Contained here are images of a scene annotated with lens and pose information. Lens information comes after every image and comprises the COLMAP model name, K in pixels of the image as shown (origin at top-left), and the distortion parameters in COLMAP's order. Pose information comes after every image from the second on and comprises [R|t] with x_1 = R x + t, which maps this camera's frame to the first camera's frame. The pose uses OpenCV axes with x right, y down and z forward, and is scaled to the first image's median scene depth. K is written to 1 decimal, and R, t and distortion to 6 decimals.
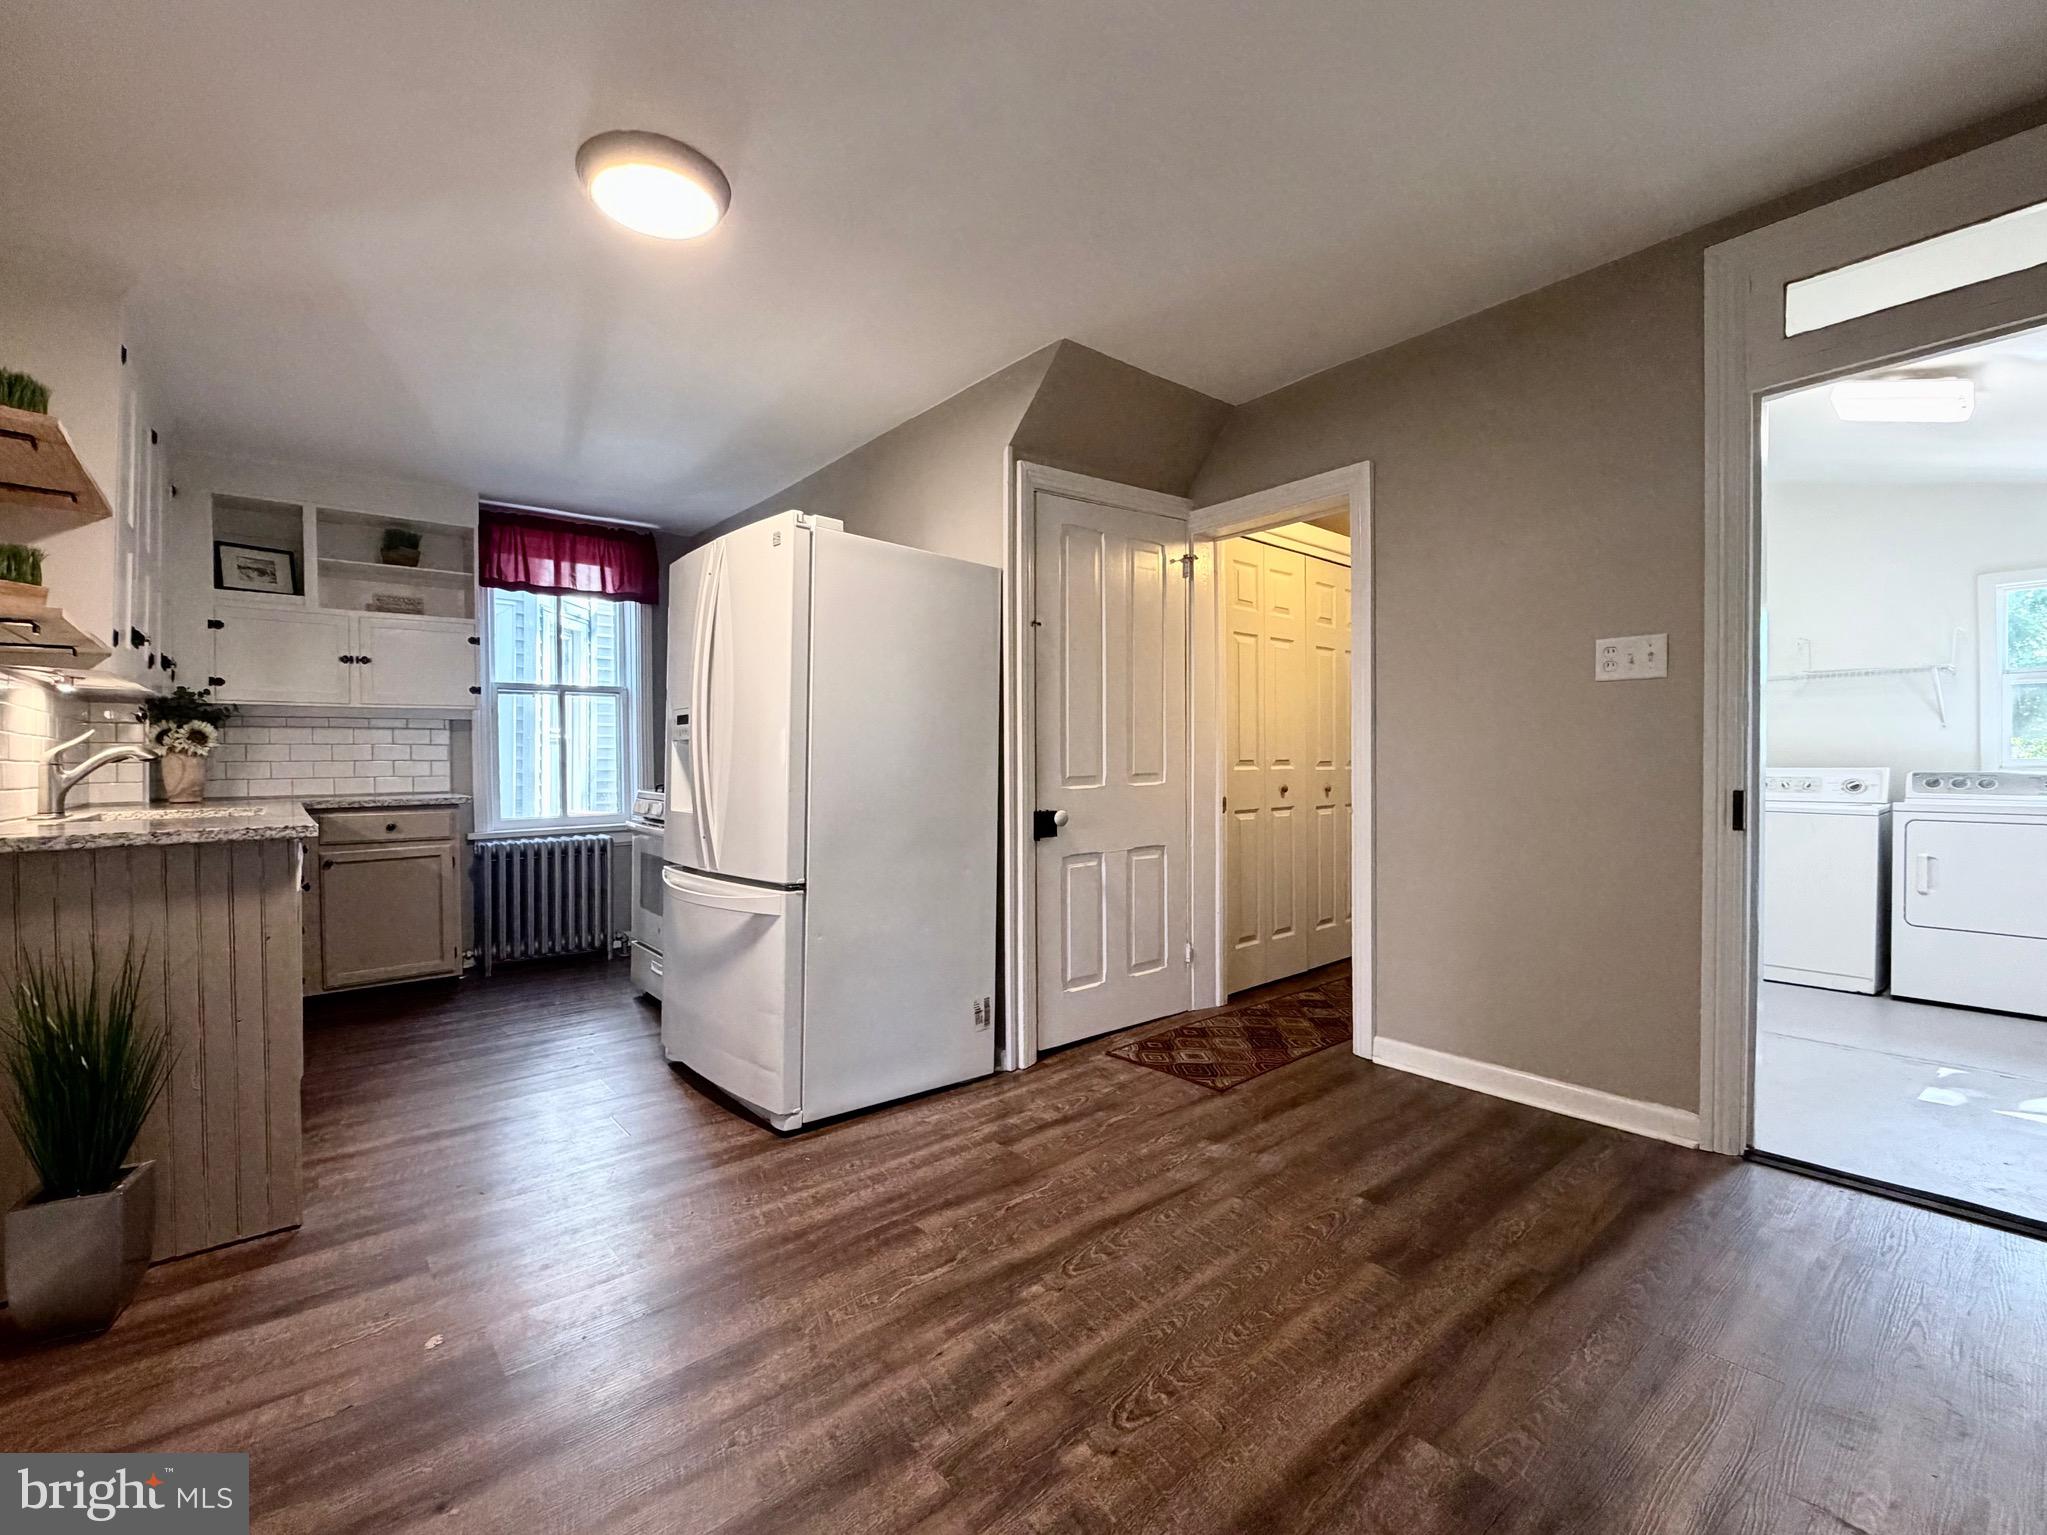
lens RADIAL K [[872.5, 0, 1026.3], [0, 872.5, 769.7], [0, 0, 1]] dist [-0.001589, -0.000326]
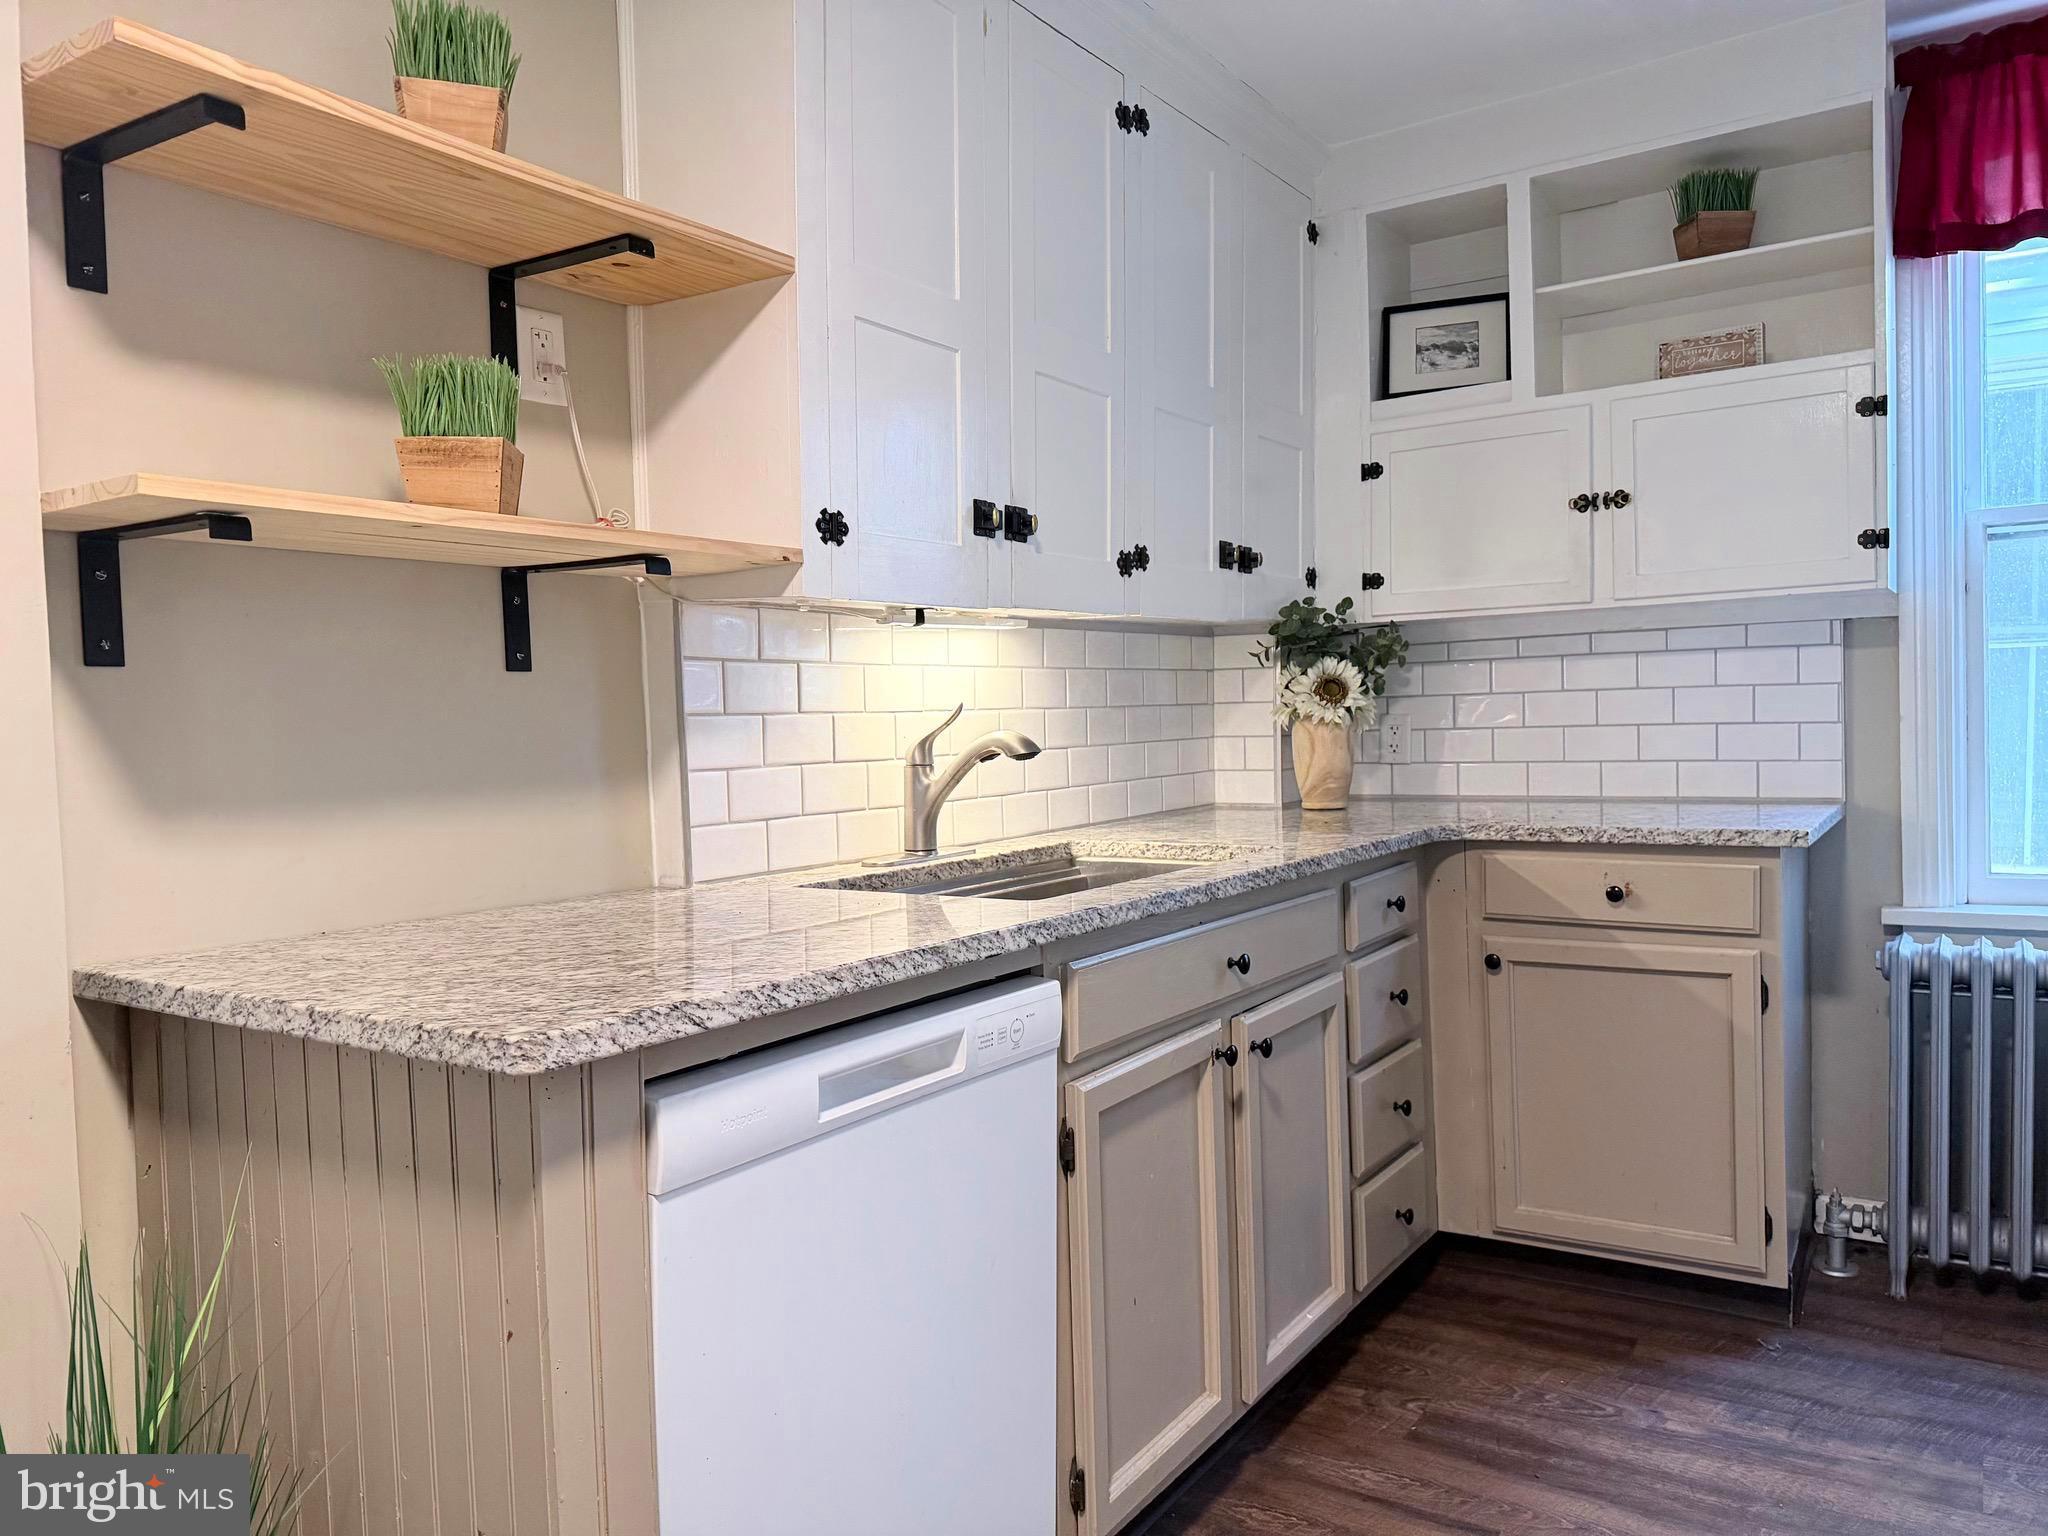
lens RADIAL K [[1475.3, 0, 1028.1], [0, 1475.3, 771.6], [0, 0, 1]] dist [0.035969, -0.011998]
pose [[0.286257, 0.036104, -0.957472, -0.127864], [0.016436, 0.998958, 0.042582, -0.026265], [0.958012, -0.027926, 0.285365, 0.517521]]
